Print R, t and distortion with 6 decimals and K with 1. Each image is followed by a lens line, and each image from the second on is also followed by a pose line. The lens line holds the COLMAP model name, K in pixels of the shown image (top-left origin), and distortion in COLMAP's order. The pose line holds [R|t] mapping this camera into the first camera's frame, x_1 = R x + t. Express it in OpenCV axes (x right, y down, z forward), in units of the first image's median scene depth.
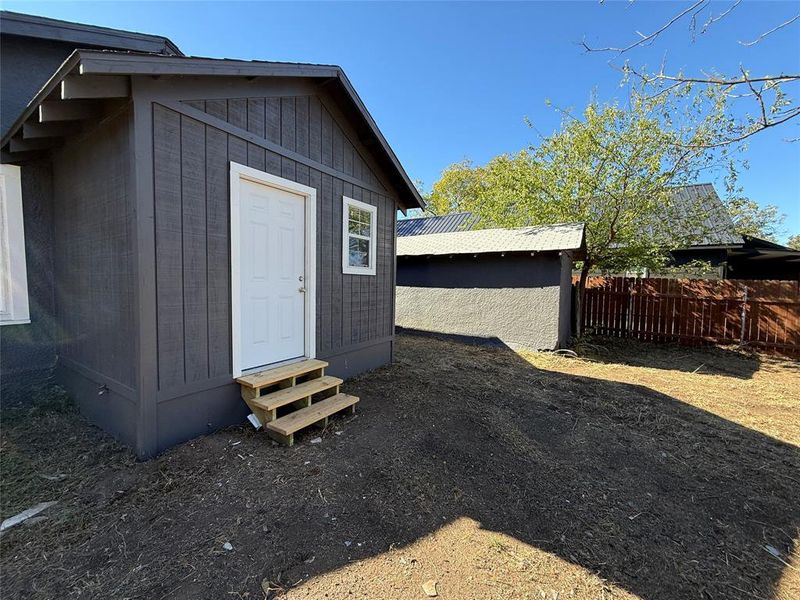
lens RADIAL K [[319.3, 0, 399.2], [0, 319.3, 300.2], [0, 0, 1]] dist [0.000401, -0.000115]
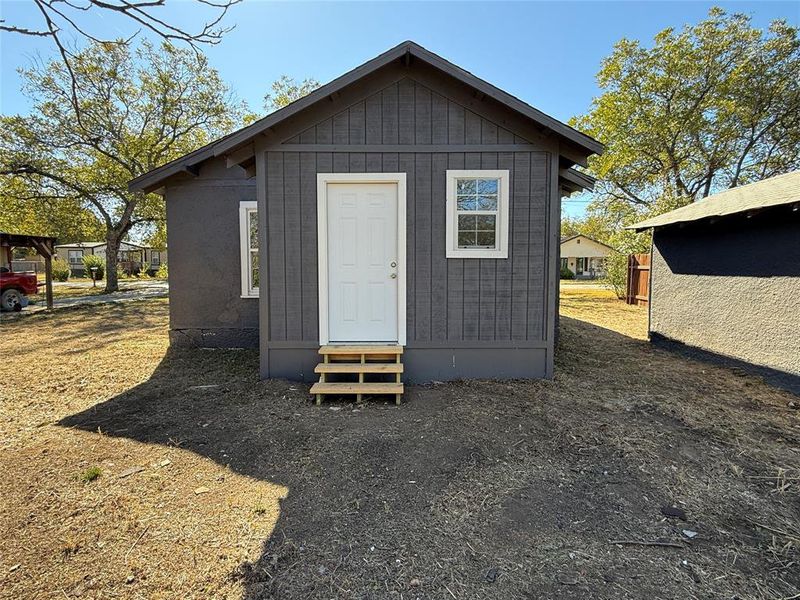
lens RADIAL K [[412.0, 0, 400.0], [0, 412.0, 300.0], [0, 0, 1]] dist [-0.001798, -0.000216]
pose [[0.534843, 0.041464, -0.843933, 0.807851], [-0.038946, 0.998943, 0.024397, 0.011580], [0.844053, 0.019819, 0.535893, 0.311899]]
